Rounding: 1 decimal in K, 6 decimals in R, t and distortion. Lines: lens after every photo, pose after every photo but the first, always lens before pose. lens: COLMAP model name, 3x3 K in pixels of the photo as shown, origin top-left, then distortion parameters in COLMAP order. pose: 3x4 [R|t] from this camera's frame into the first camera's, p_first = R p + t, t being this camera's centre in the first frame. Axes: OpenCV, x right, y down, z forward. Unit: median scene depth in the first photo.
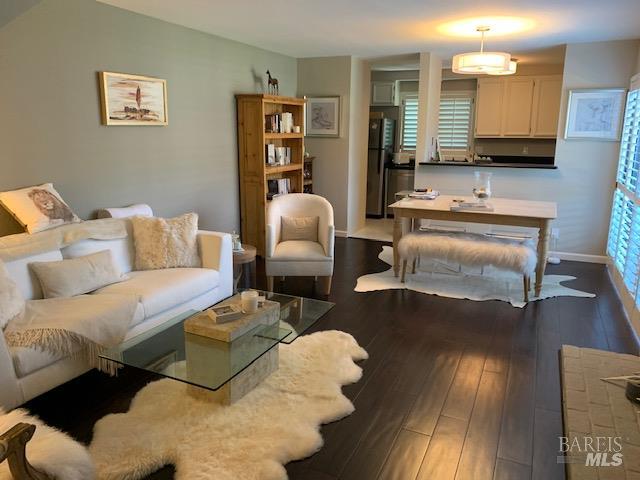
lens RADIAL K [[489.9, 0, 317.1], [0, 489.9, 237.8], [0, 0, 1]] dist [0.015962, -0.019486]
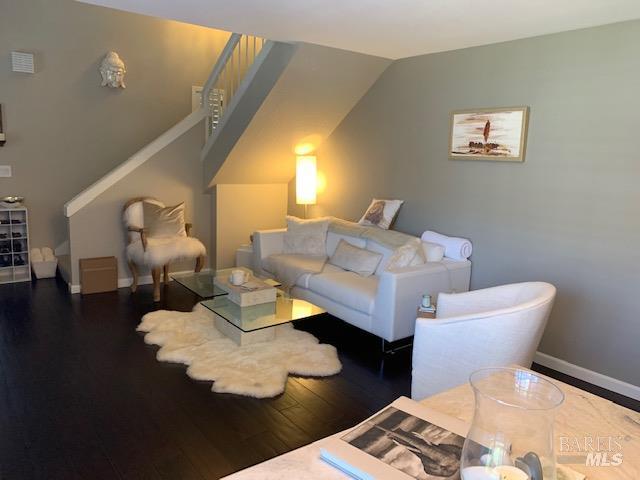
lens RADIAL K [[489.9, 0, 323.7], [0, 489.9, 242.0], [0, 0, 1]] dist [0.015962, -0.019486]
pose [[-0.452993, 0.136066, -0.881069, 0.588692], [-0.234148, 0.935431, 0.264846, -0.238960], [0.860216, 0.326275, -0.391884, 1.062083]]
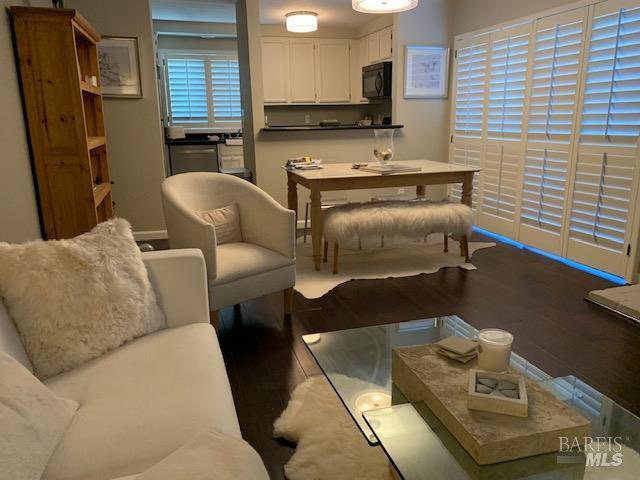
lens RADIAL K [[489.9, 0, 317.2], [0, 489.9, 236.7], [0, 0, 1]] dist [0.015962, -0.019486]
pose [[0.747434, -0.171867, 0.641720, -0.360495], [0.161456, 0.983989, 0.075481, -0.033240], [-0.644418, 0.047193, 0.763216, 0.450626]]
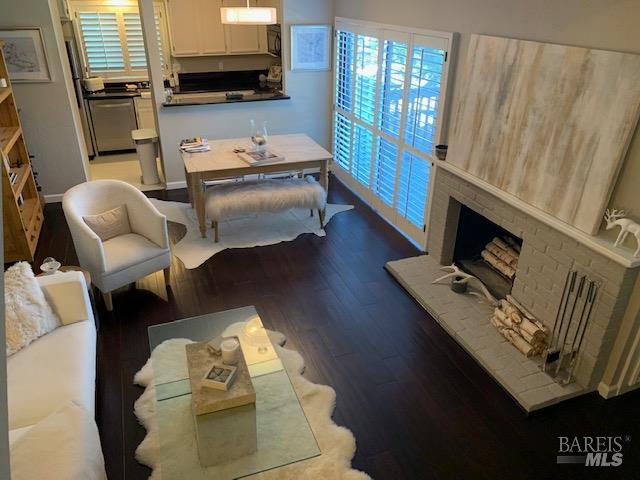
lens RADIAL K [[489.9, 0, 317.5], [0, 489.9, 236.7], [0, 0, 1]] dist [0.015962, -0.019486]
pose [[0.700392, -0.321057, 0.637474, -0.348126], [0.147211, 0.938898, 0.311126, -0.220896], [-0.698412, -0.124067, 0.704860, 0.142307]]
